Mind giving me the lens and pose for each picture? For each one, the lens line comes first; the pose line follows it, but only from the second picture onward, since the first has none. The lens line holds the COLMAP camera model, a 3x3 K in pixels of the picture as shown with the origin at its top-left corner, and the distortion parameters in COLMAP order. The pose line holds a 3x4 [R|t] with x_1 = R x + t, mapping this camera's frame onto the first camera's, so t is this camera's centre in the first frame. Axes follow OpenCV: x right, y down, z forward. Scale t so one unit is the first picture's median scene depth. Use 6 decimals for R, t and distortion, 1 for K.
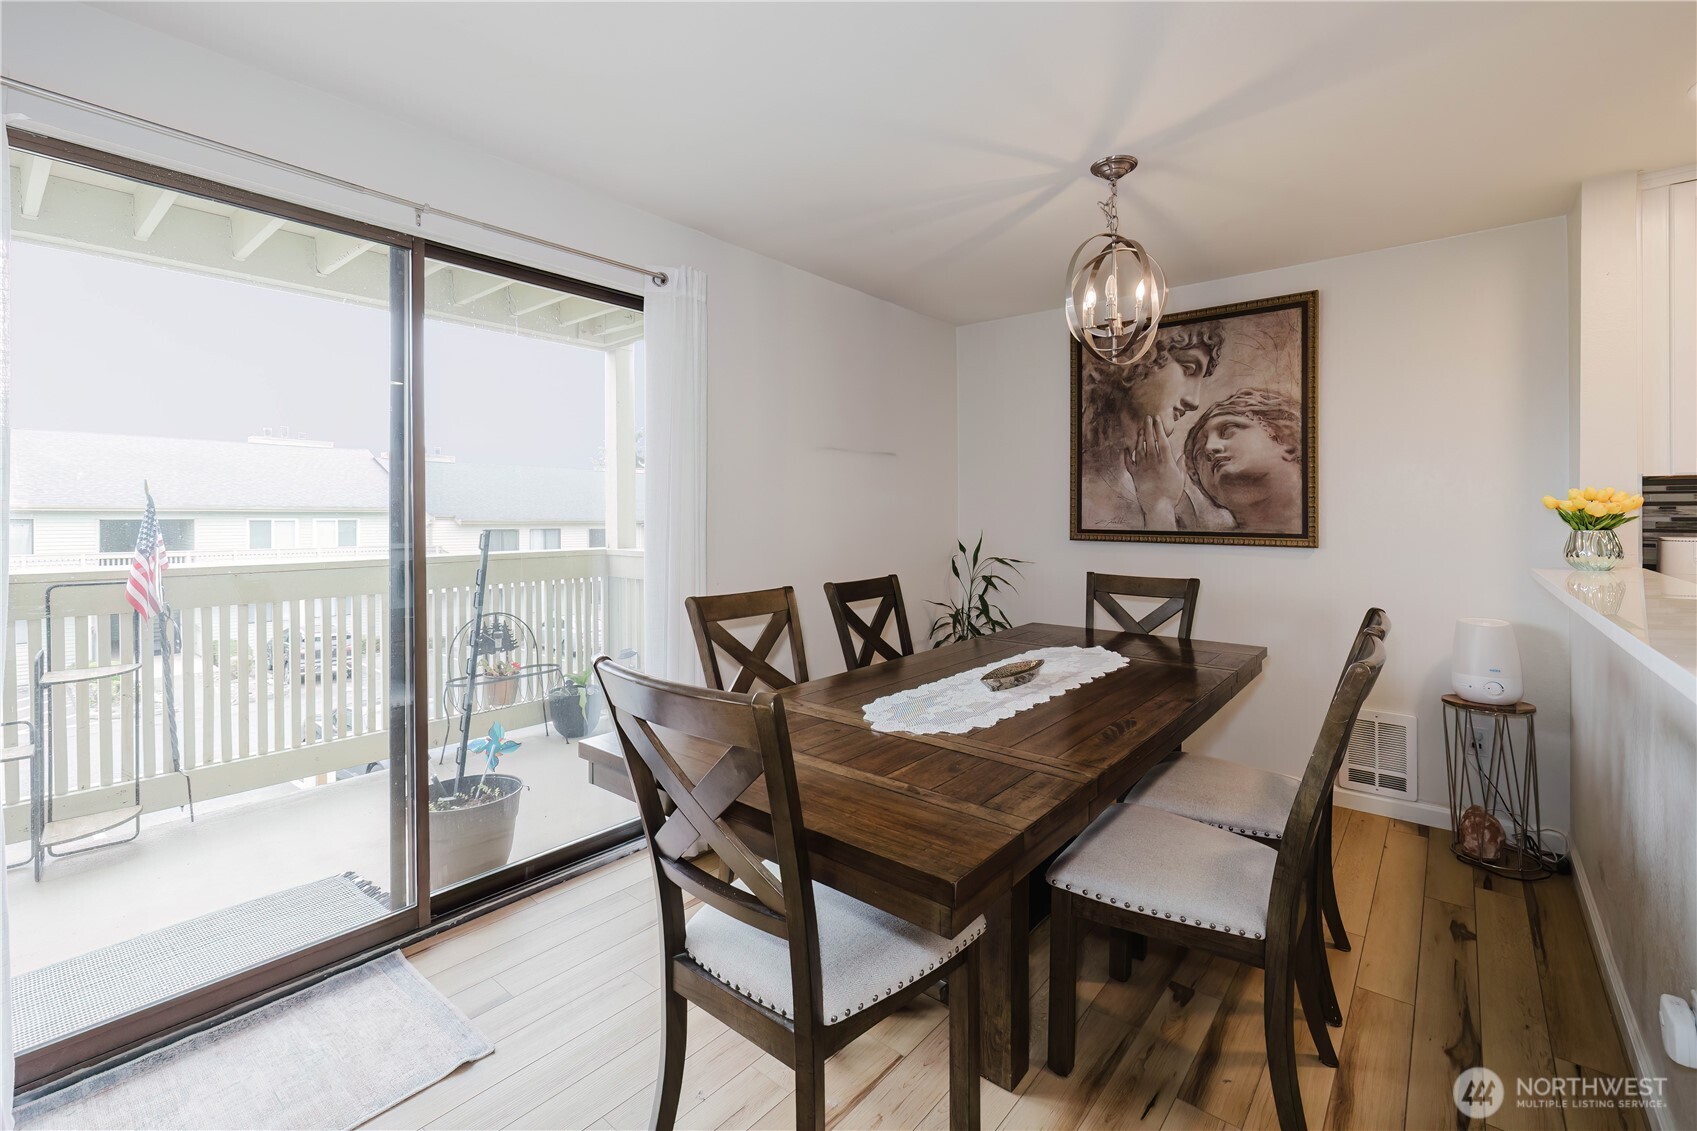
lens RADIAL K [[718.3, 0, 849.8], [0, 718.3, 529.6], [0, 0, 1]] dist [-0.003936, -0.000207]
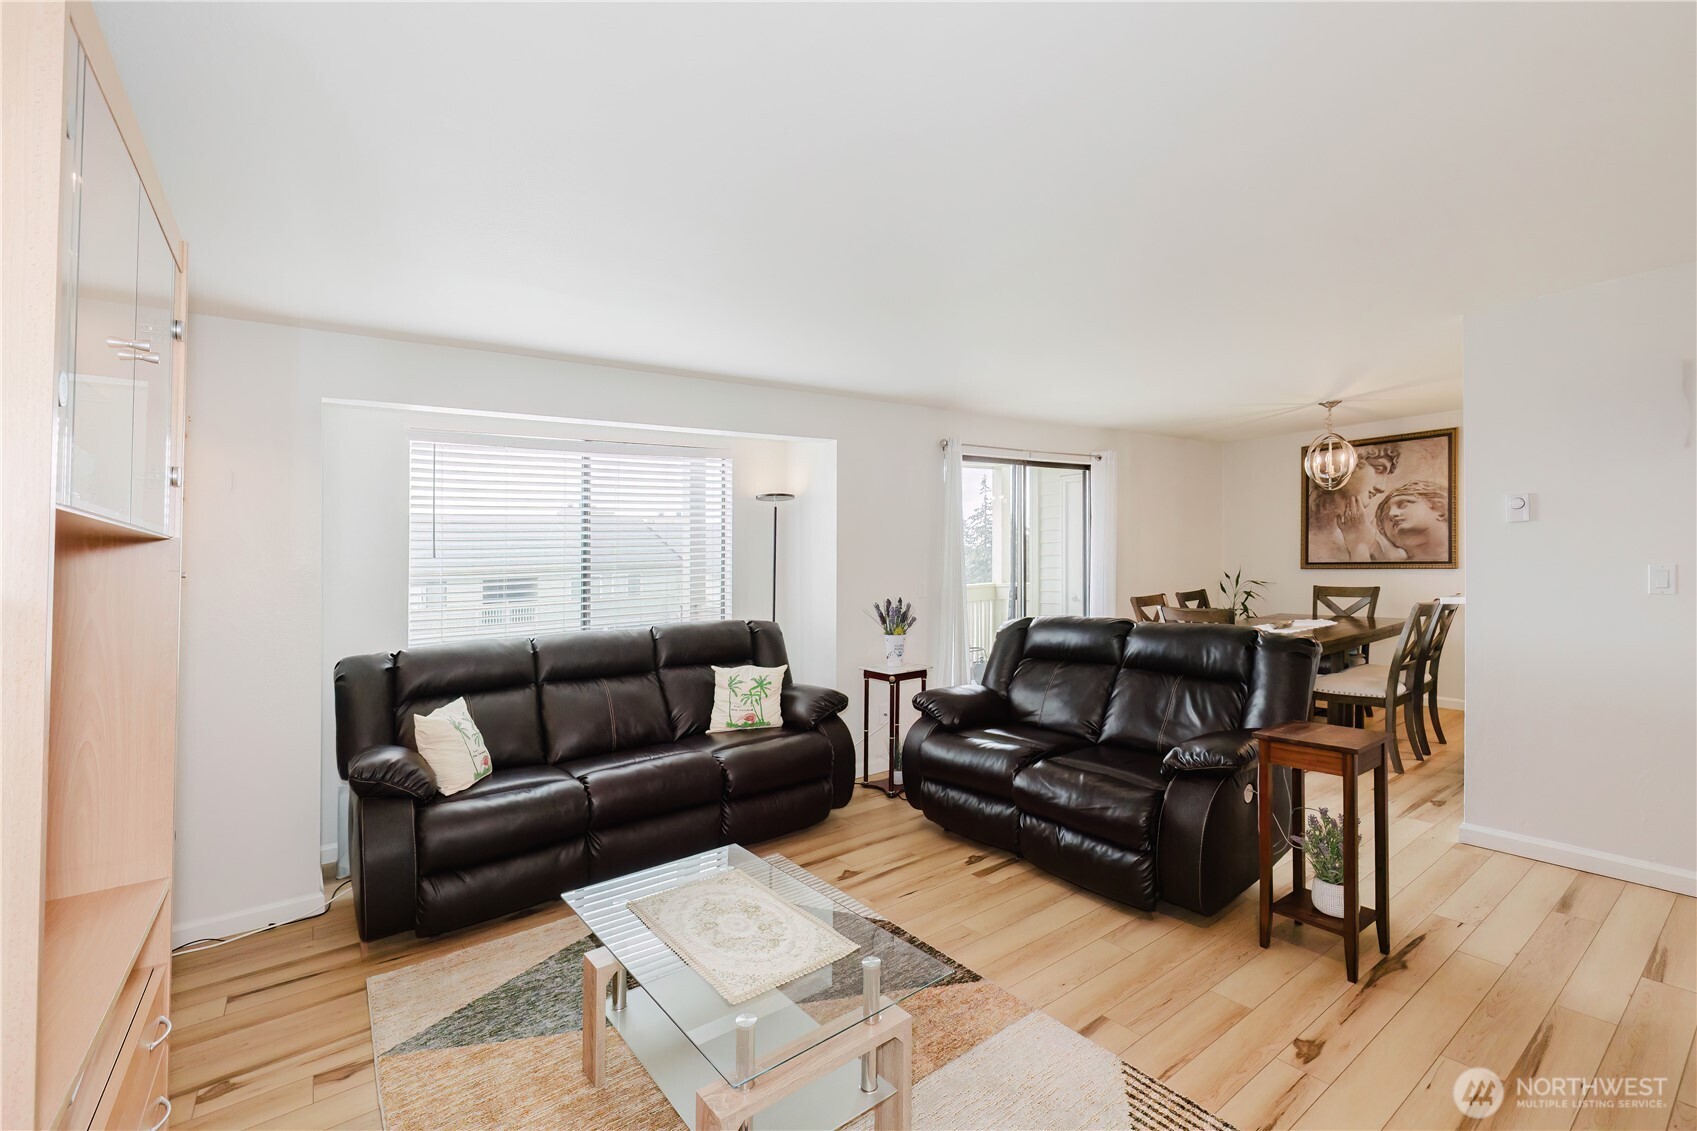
lens RADIAL K [[718.3, 0, 827.6], [0, 718.3, 605.4], [0, 0, 1]] dist [-0.003936, -0.000207]
pose [[0.966274, -0.017953, -0.256889, -0.402544], [0.030266, 0.998570, 0.044057, -0.009516], [0.255731, -0.050346, 0.965436, -1.099788]]
